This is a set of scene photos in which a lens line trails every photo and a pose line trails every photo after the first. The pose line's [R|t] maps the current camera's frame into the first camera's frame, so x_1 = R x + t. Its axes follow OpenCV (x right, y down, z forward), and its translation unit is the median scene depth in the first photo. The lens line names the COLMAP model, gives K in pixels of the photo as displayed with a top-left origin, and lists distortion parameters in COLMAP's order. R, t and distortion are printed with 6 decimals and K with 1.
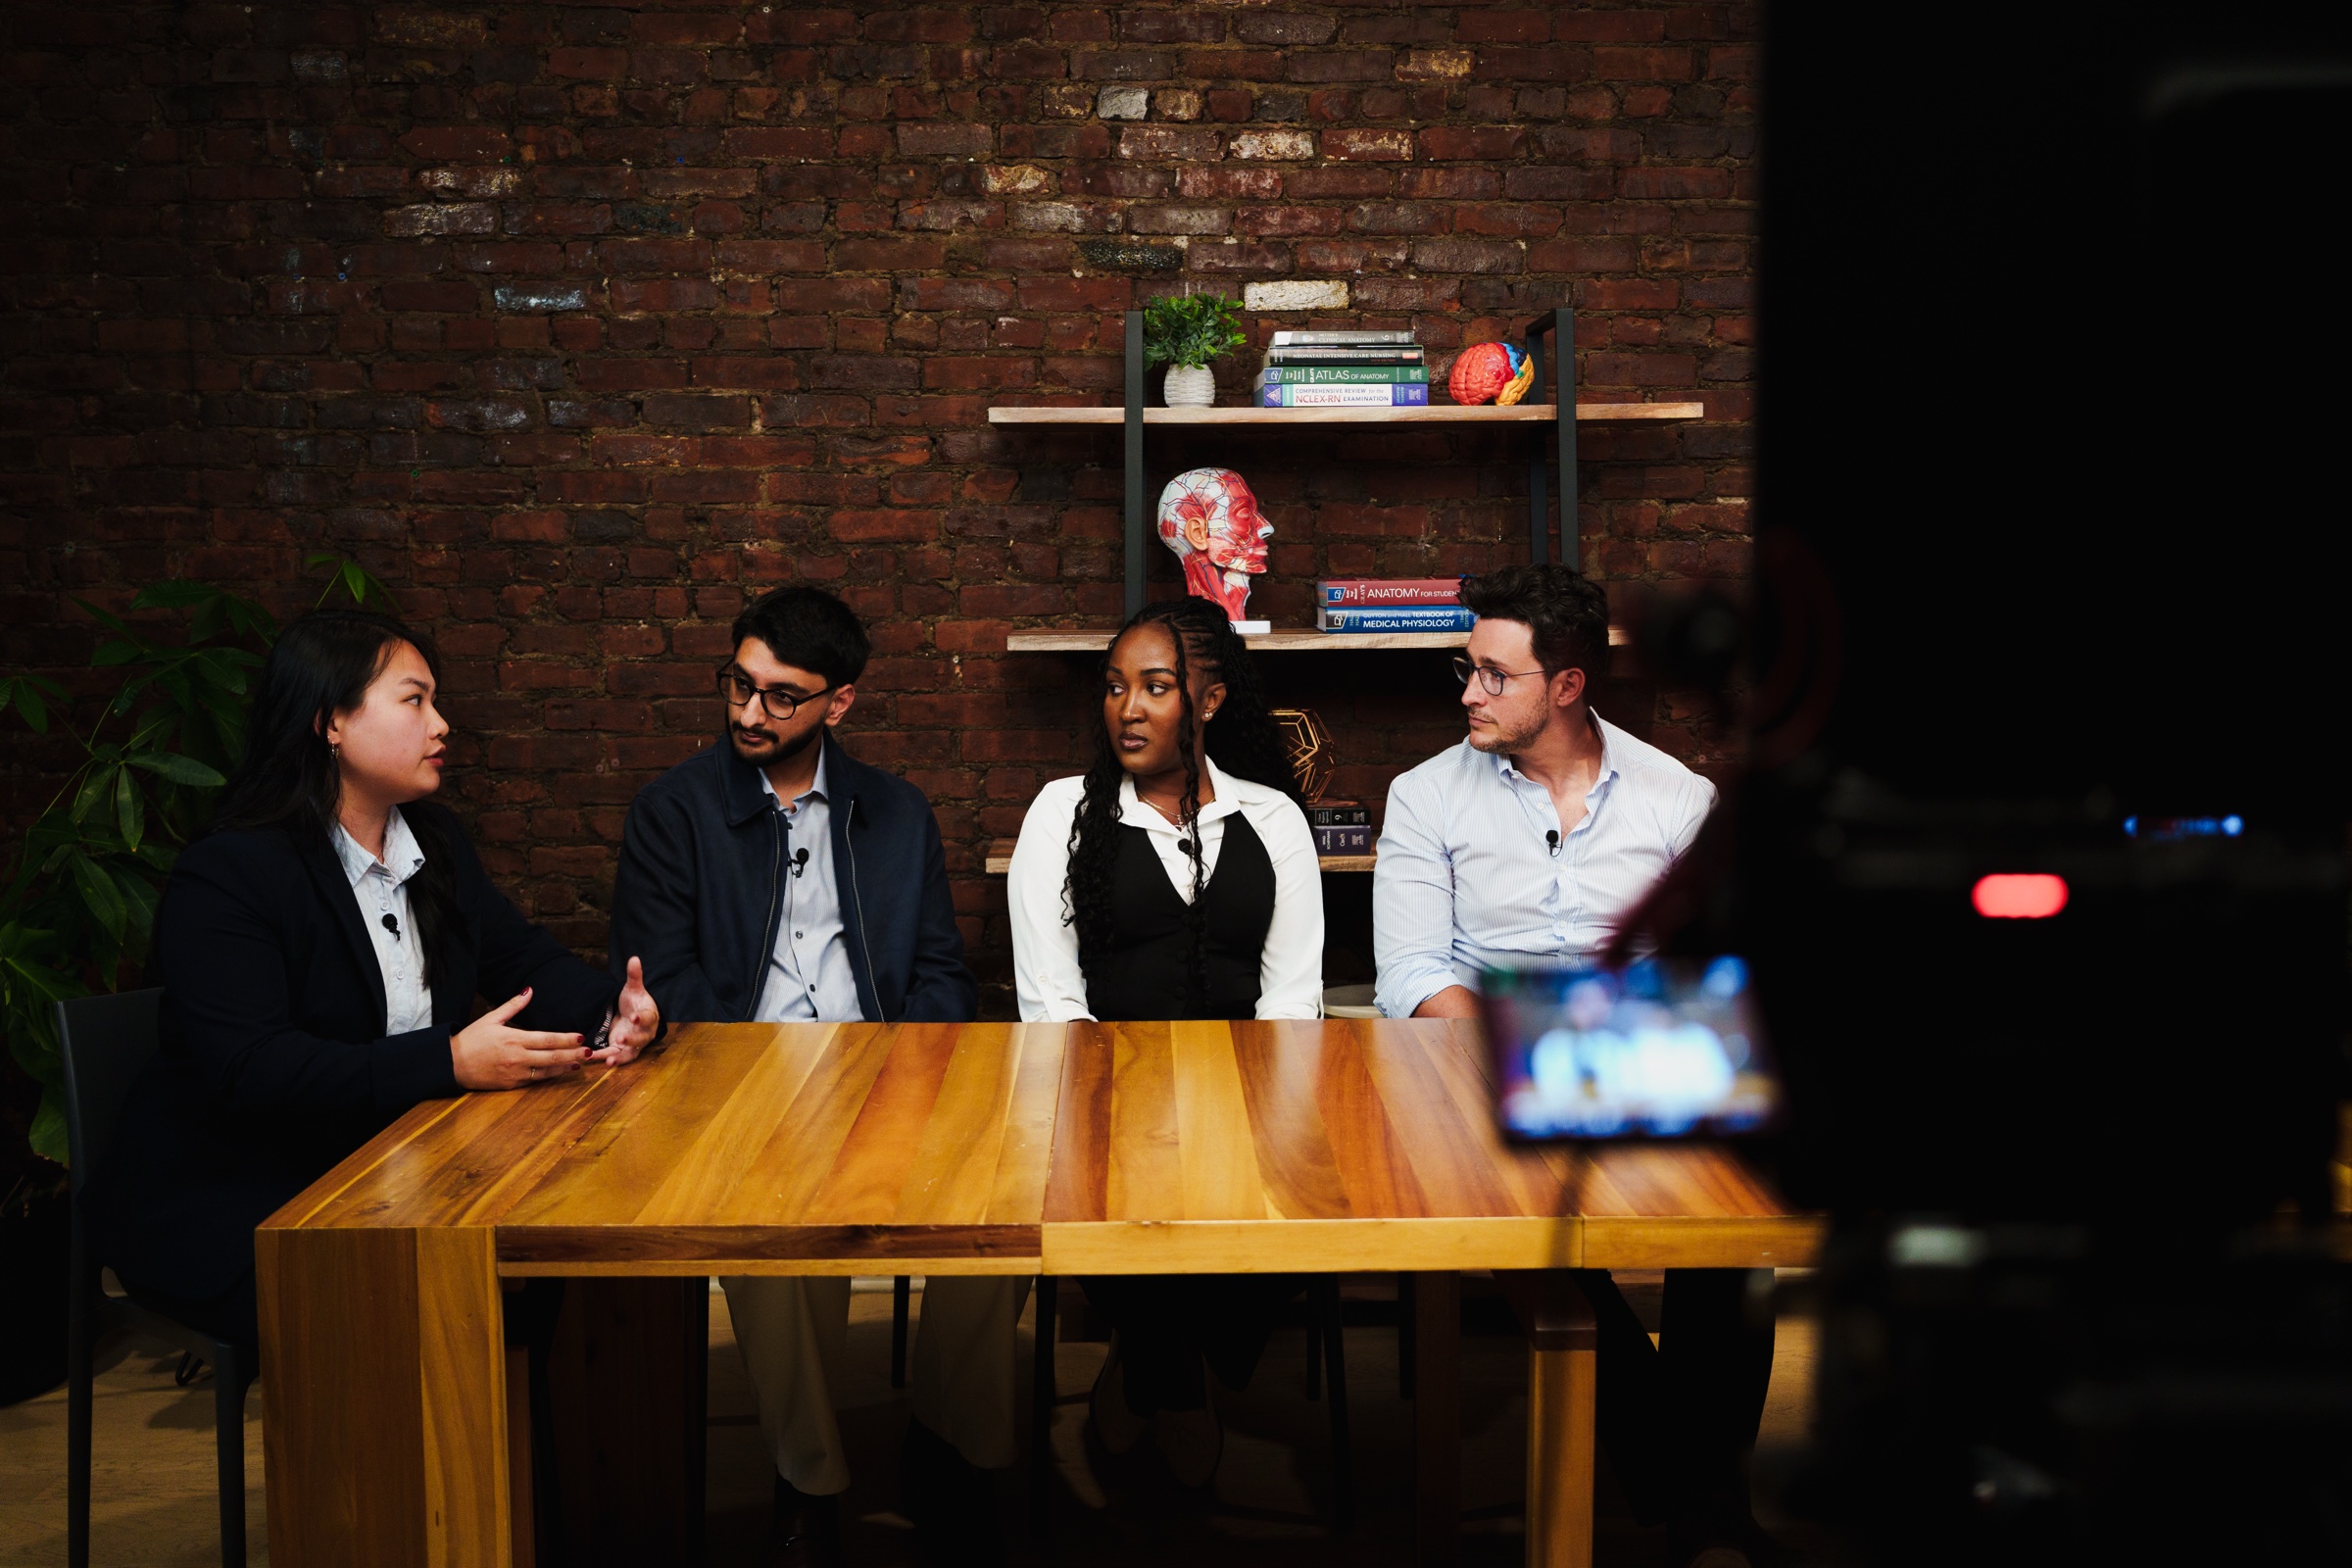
lens RADIAL K [[2257.5, 0, 1168.5], [0, 2257.5, 785.4], [0, 0, 1]] dist [-0.004947, 0.000000]
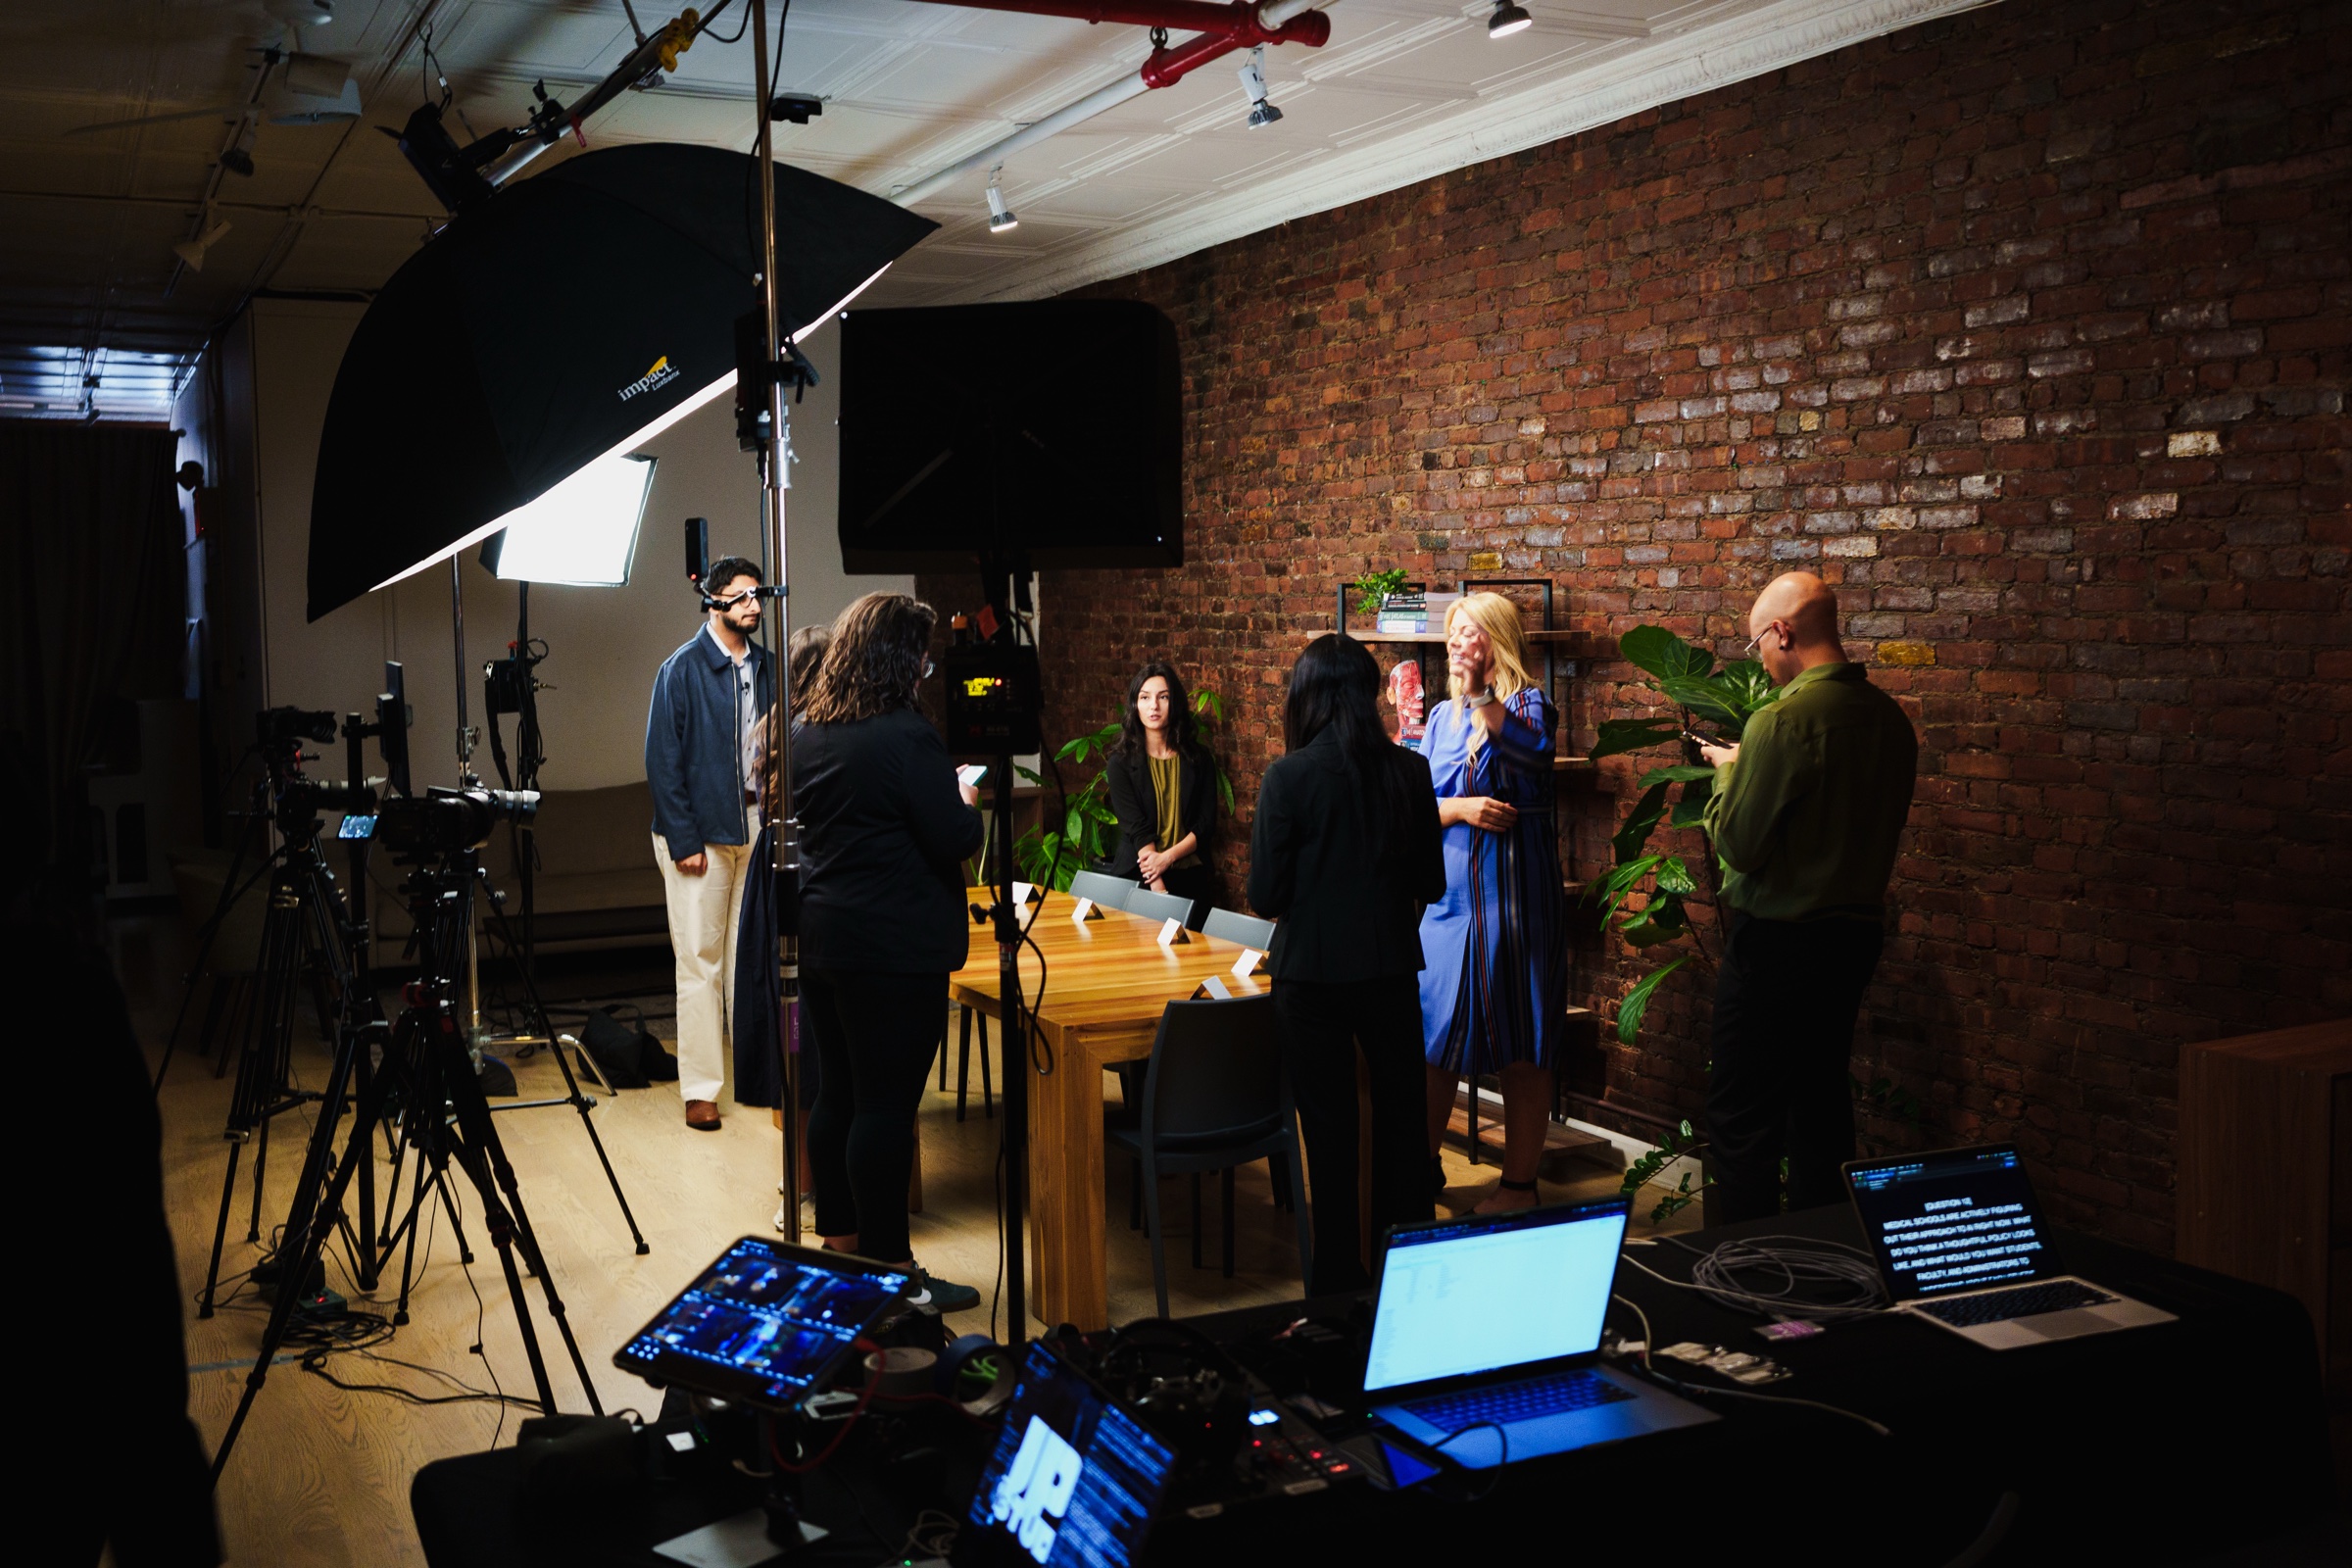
lens RADIAL K [[2257.5, 0, 1121.8], [0, 2257.5, 789.9], [0, 0, 1]] dist [-0.004947, 0.000000]
pose [[0.407644, 0.077896, -0.909813, 1.580330], [-0.081601, 0.995476, 0.048669, -0.101951], [0.909488, 0.054401, 0.412156, 0.018485]]
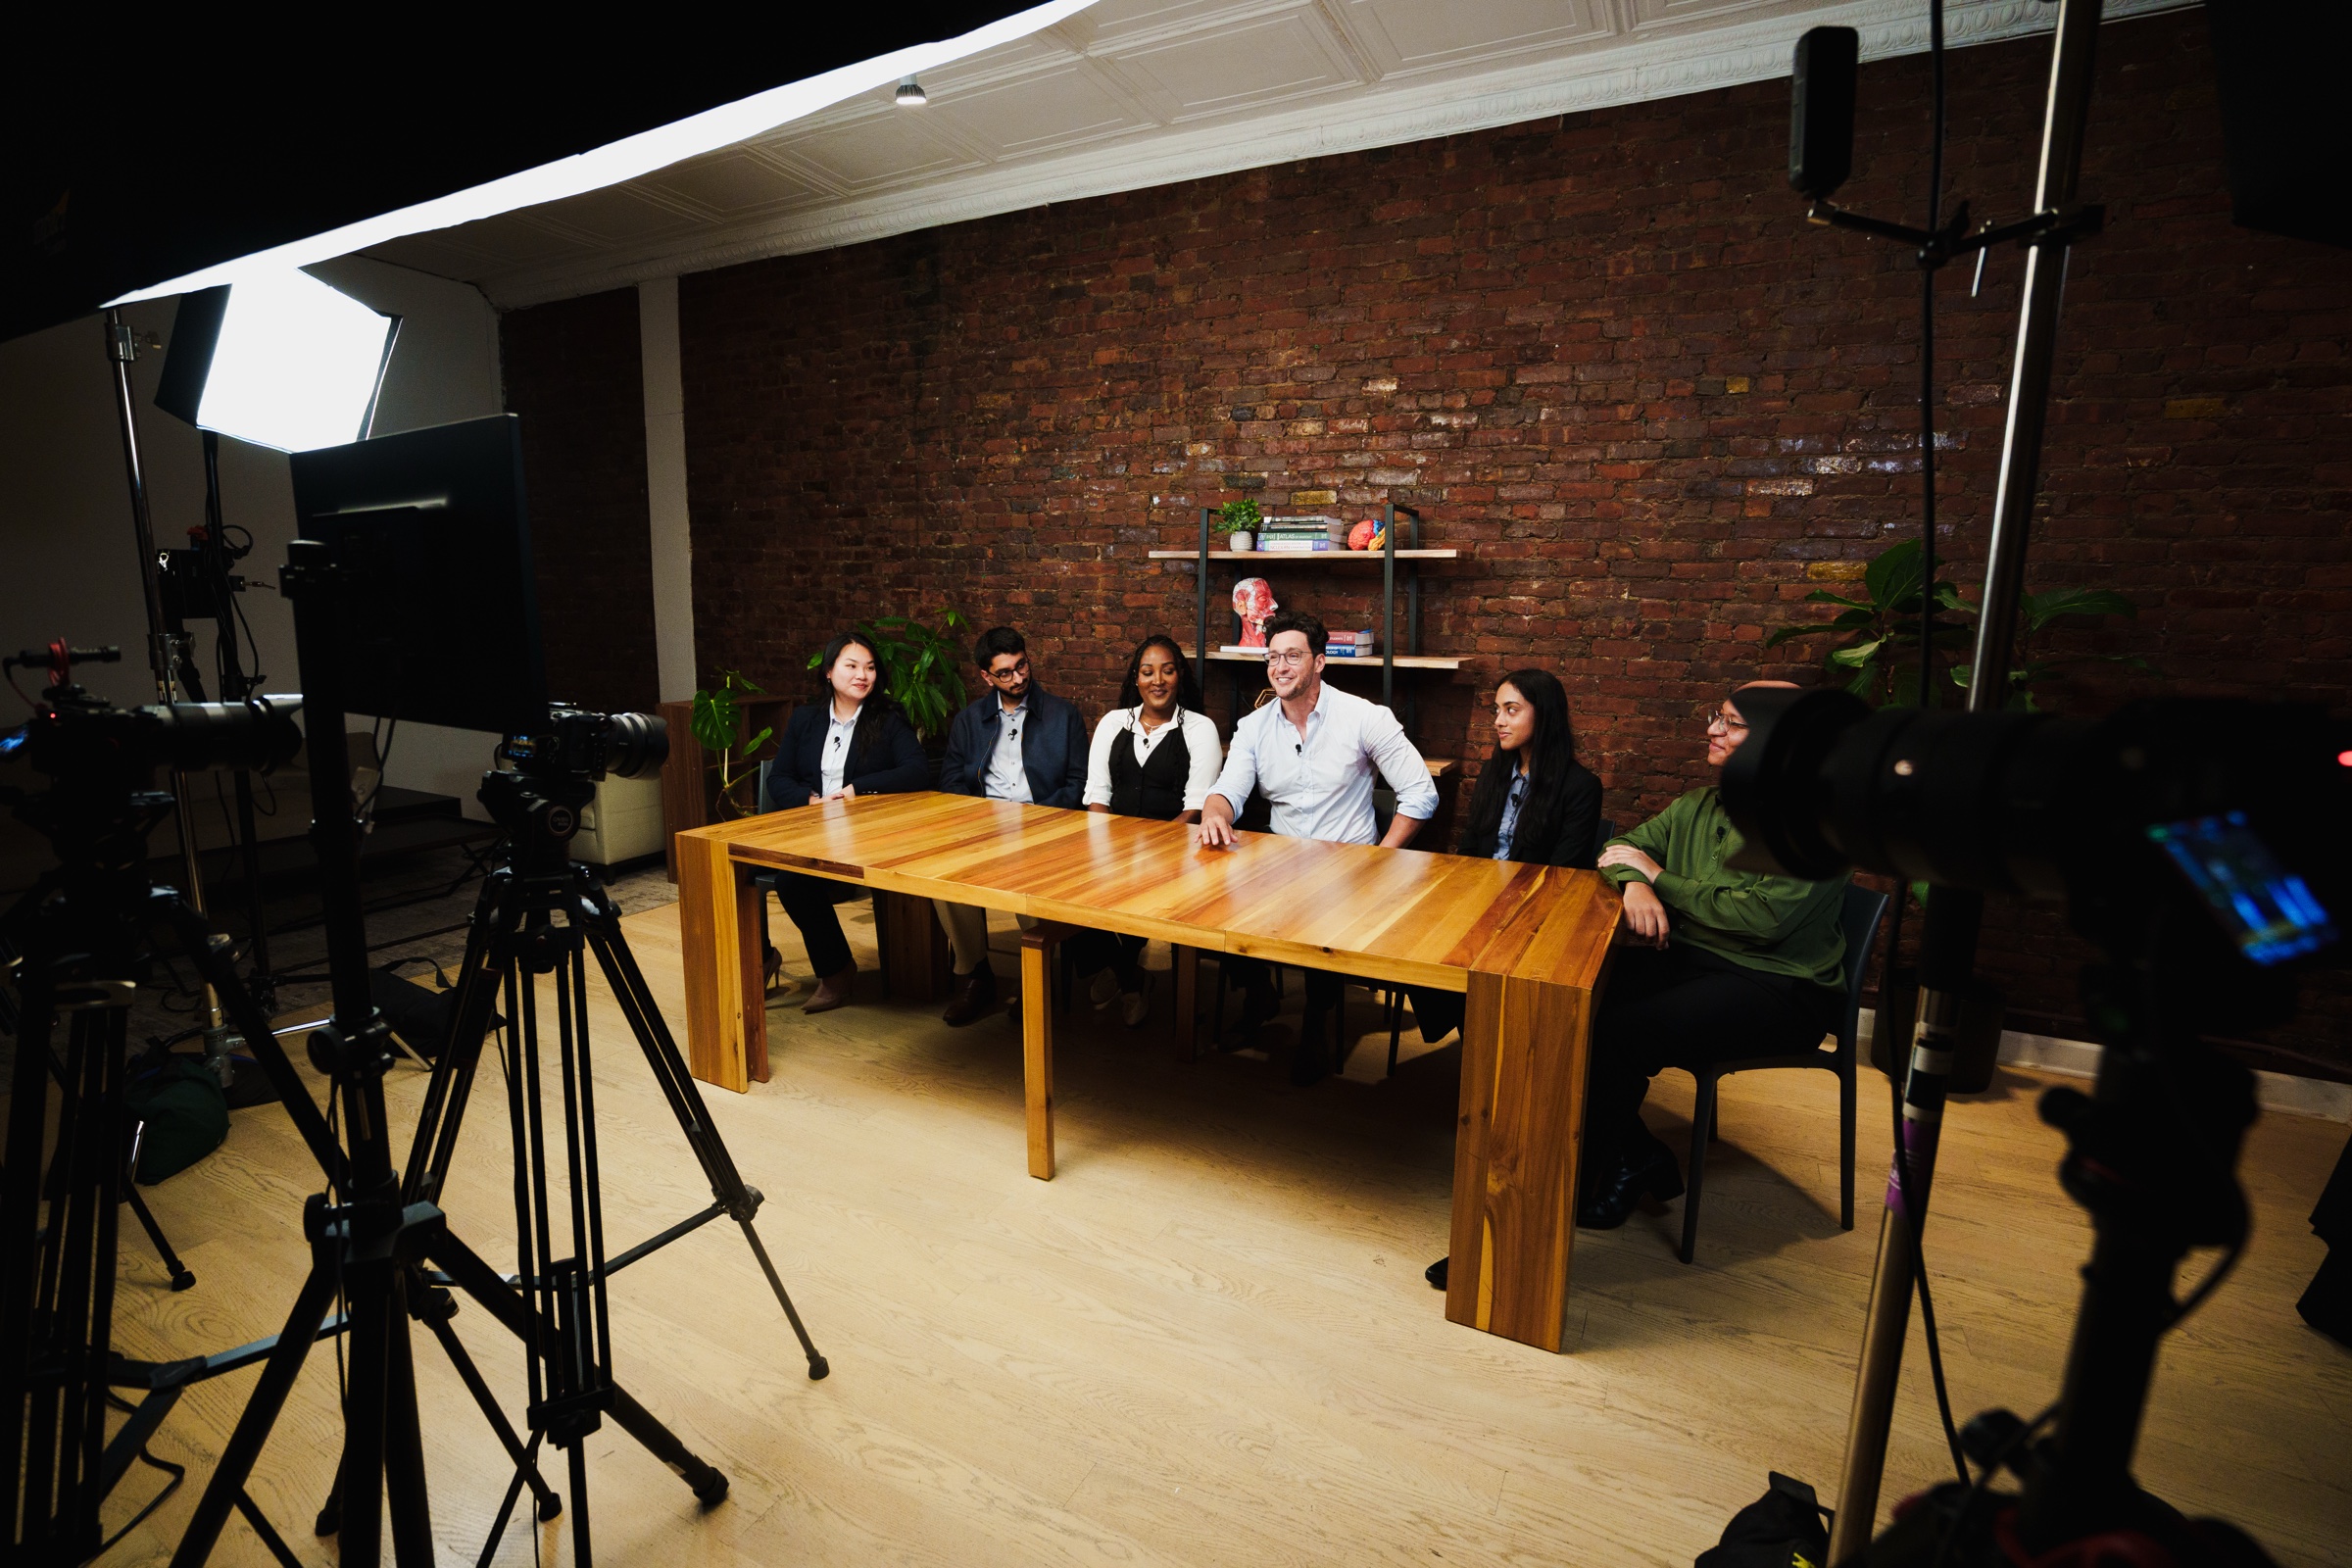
lens RADIAL K [[1071.0, 0, 1171.9], [0, 1071.0, 783.9], [0, 0, 1]] dist [-0.048772, 0.020933]
pose [[0.876561, 0.102137, -0.470329, 0.450062], [-0.071484, 0.994013, 0.082635, -0.019676], [0.475953, -0.038814, 0.878614, 0.026184]]
